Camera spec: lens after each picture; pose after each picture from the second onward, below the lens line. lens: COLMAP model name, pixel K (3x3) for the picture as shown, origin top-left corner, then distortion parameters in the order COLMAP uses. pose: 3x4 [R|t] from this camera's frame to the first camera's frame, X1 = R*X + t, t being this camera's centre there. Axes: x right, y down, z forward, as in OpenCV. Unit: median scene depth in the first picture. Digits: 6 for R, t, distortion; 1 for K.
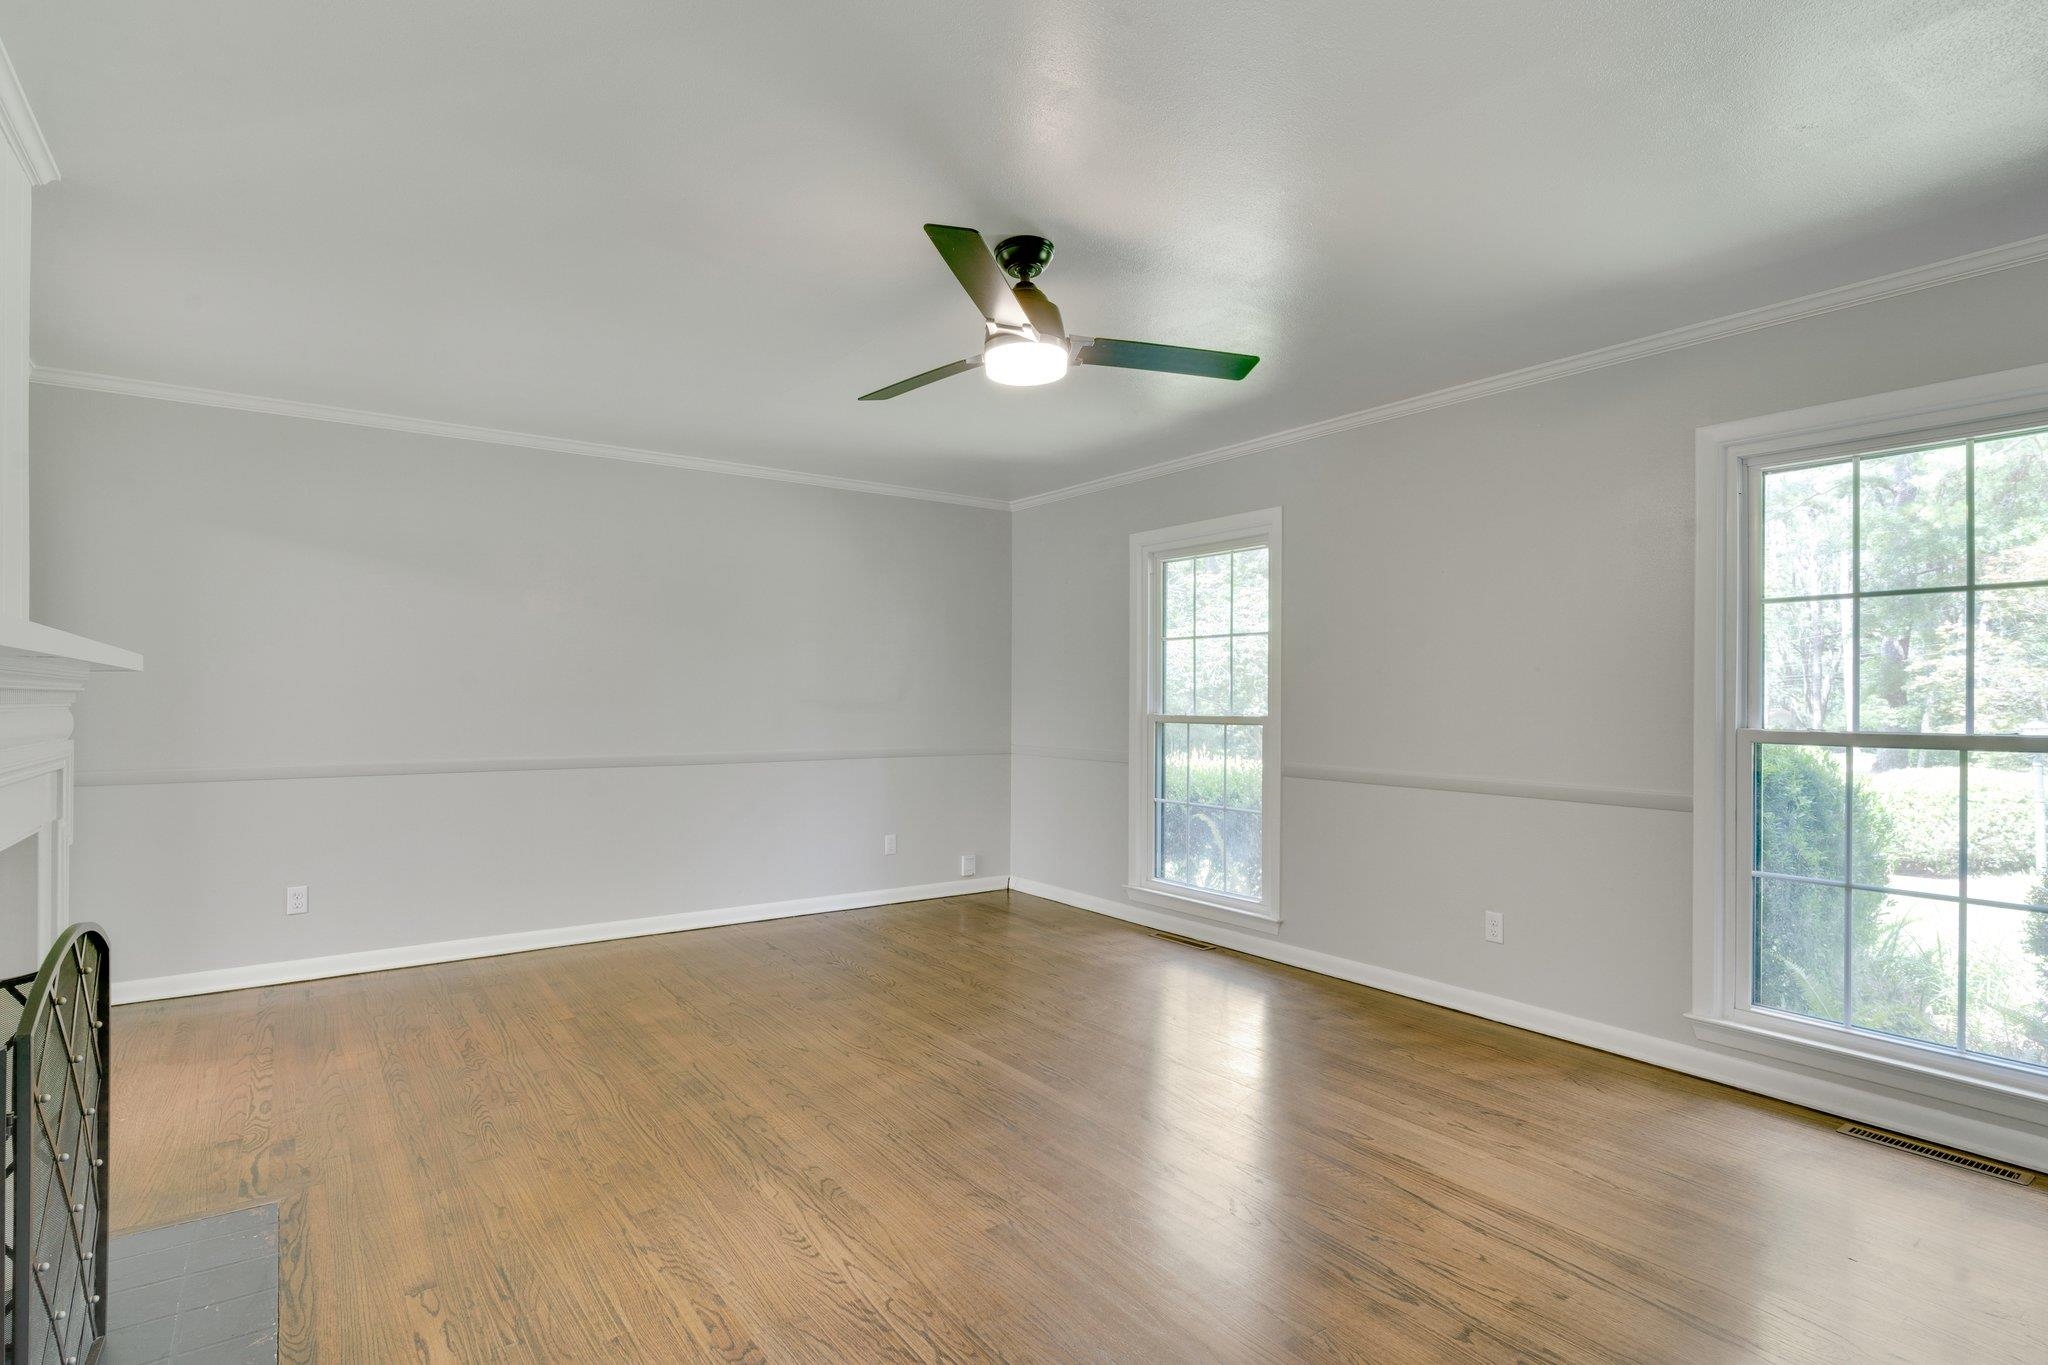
lens RADIAL K [[1019.0, 0, 1019.5], [0, 1019.0, 660.6], [0, 0, 1]] dist [0.001524, 0.000545]
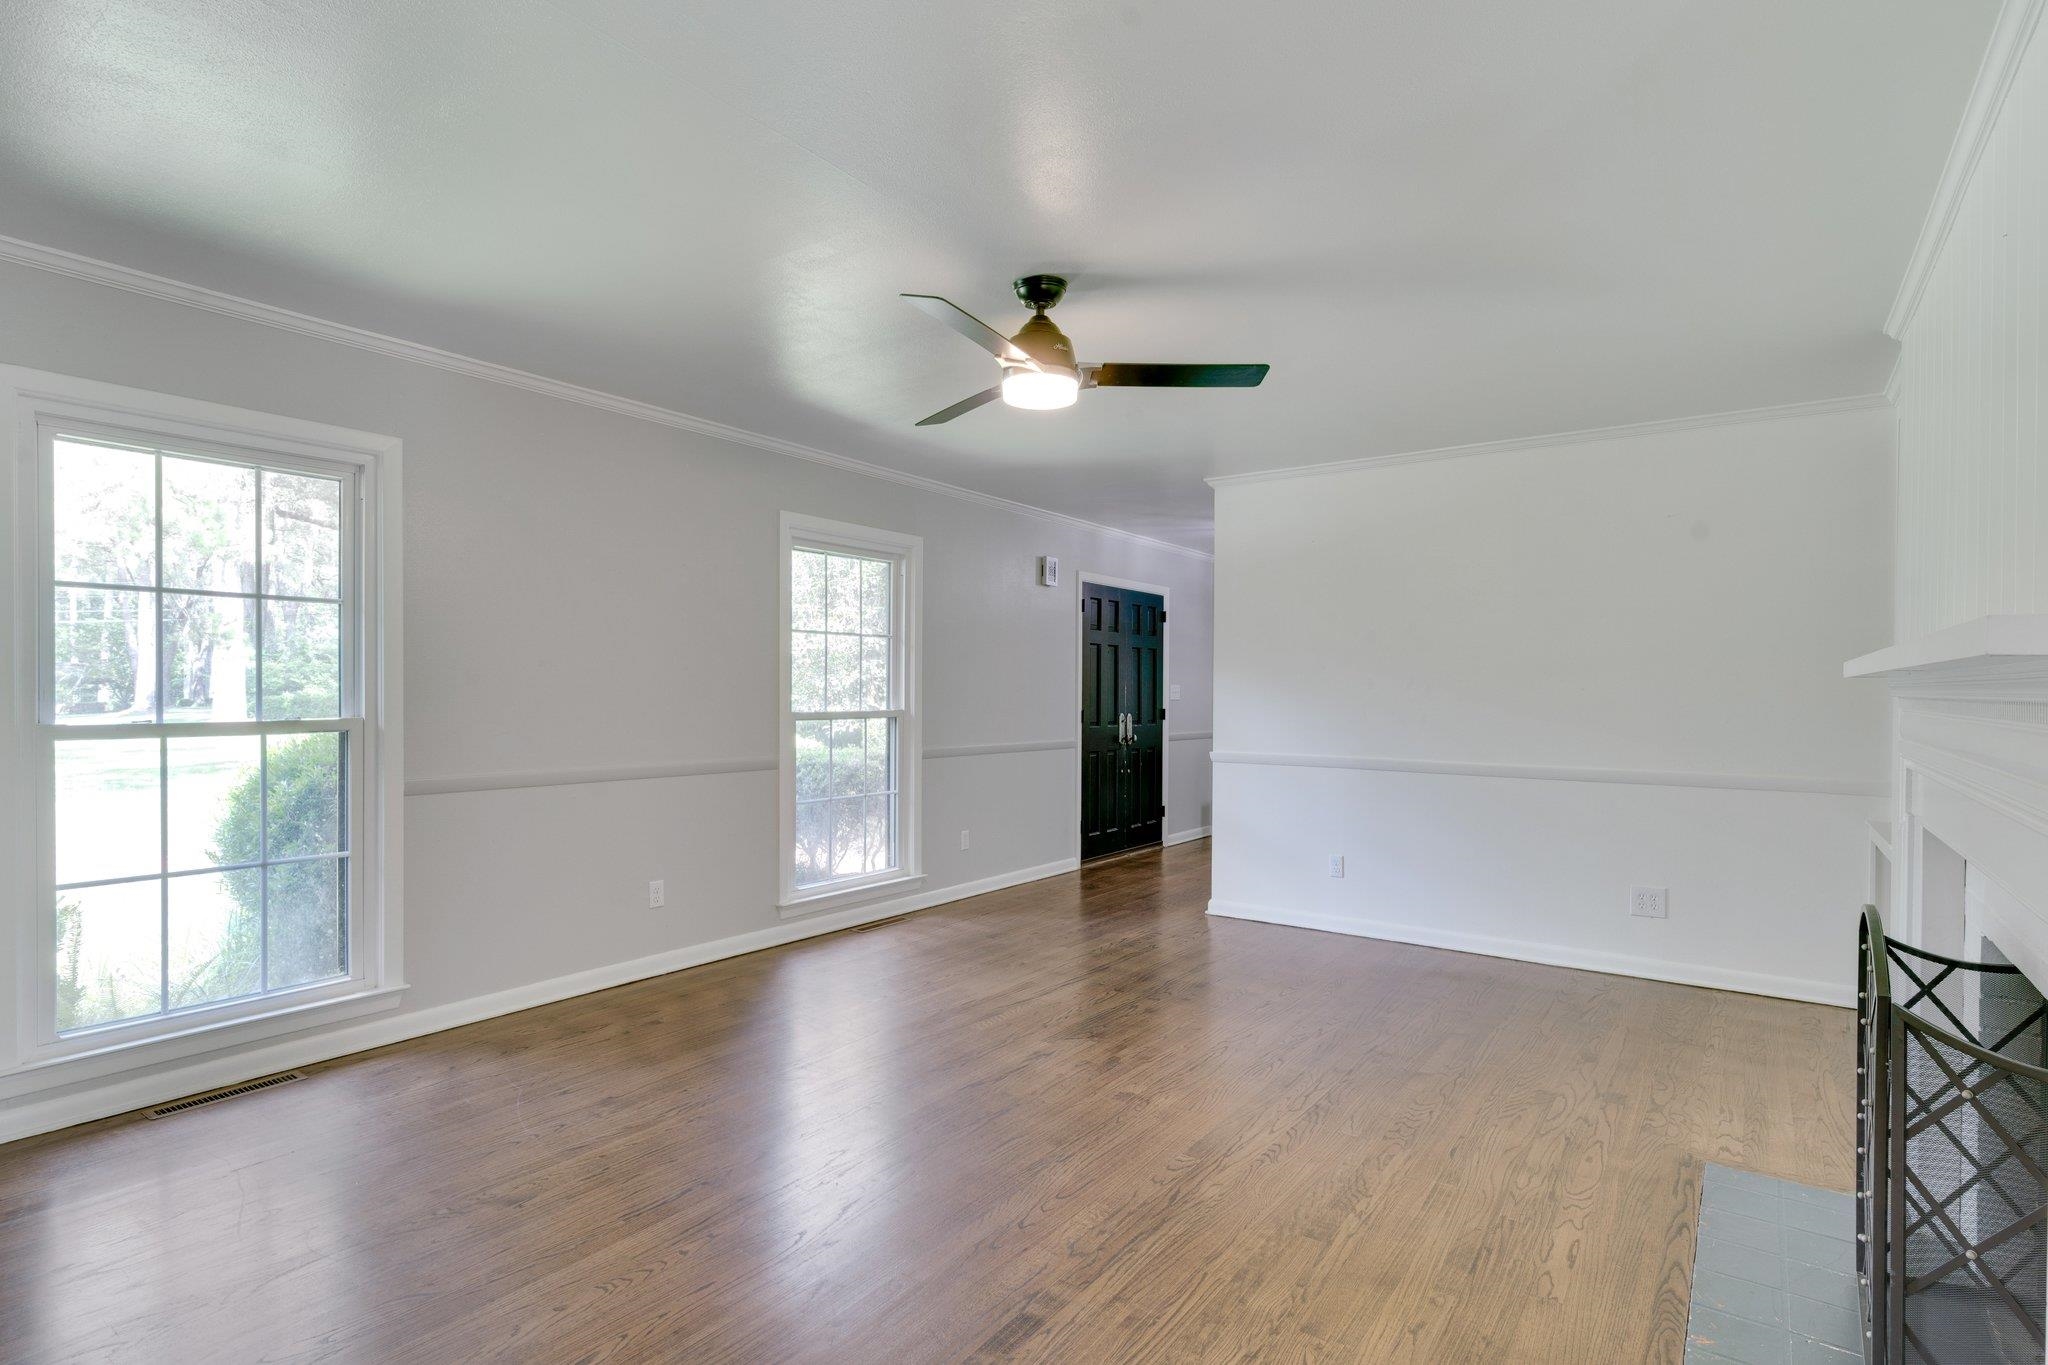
lens RADIAL K [[1015.9, 0, 1015.4], [0, 1015.9, 690.8], [0, 0, 1]] dist [0.001153, 0.000920]
pose [[-0.314062, -0.005161, 0.949388, -1.044919], [-0.038854, 0.999217, -0.007421, 0.038722], [-0.948607, -0.039218, -0.314017, 1.400449]]
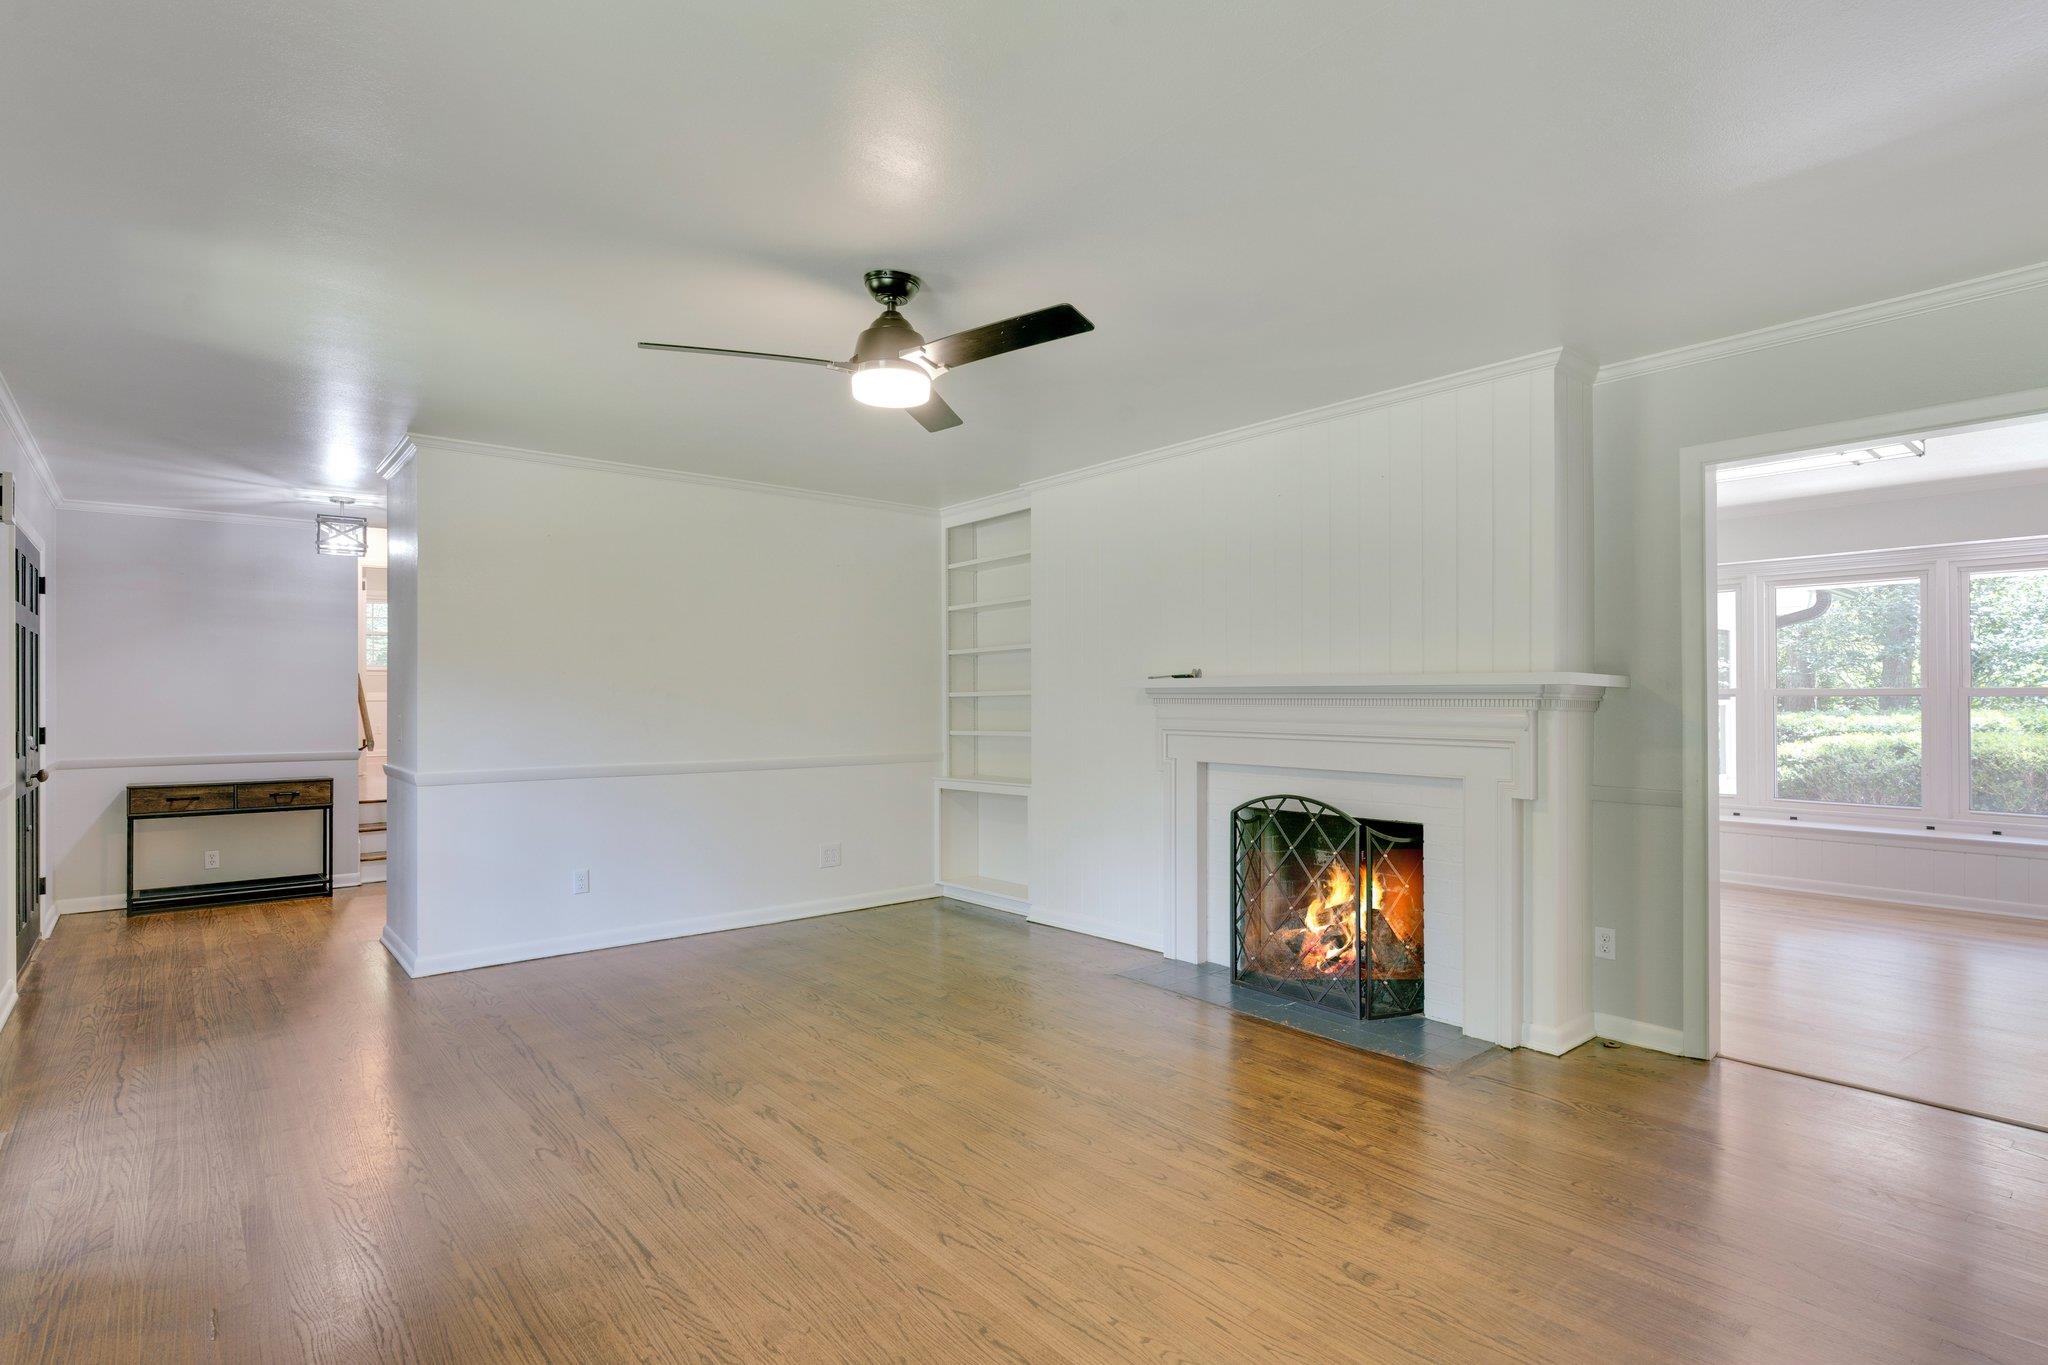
lens RADIAL K [[1015.9, 0, 1015.4], [0, 1015.9, 690.8], [0, 0, 1]] dist [0.001153, 0.000920]
pose [[-0.997601, -0.000833, -0.069221, -0.051332], [0.002094, 0.999107, -0.042200, 0.068165], [0.069195, -0.042244, -0.996708, 2.099518]]
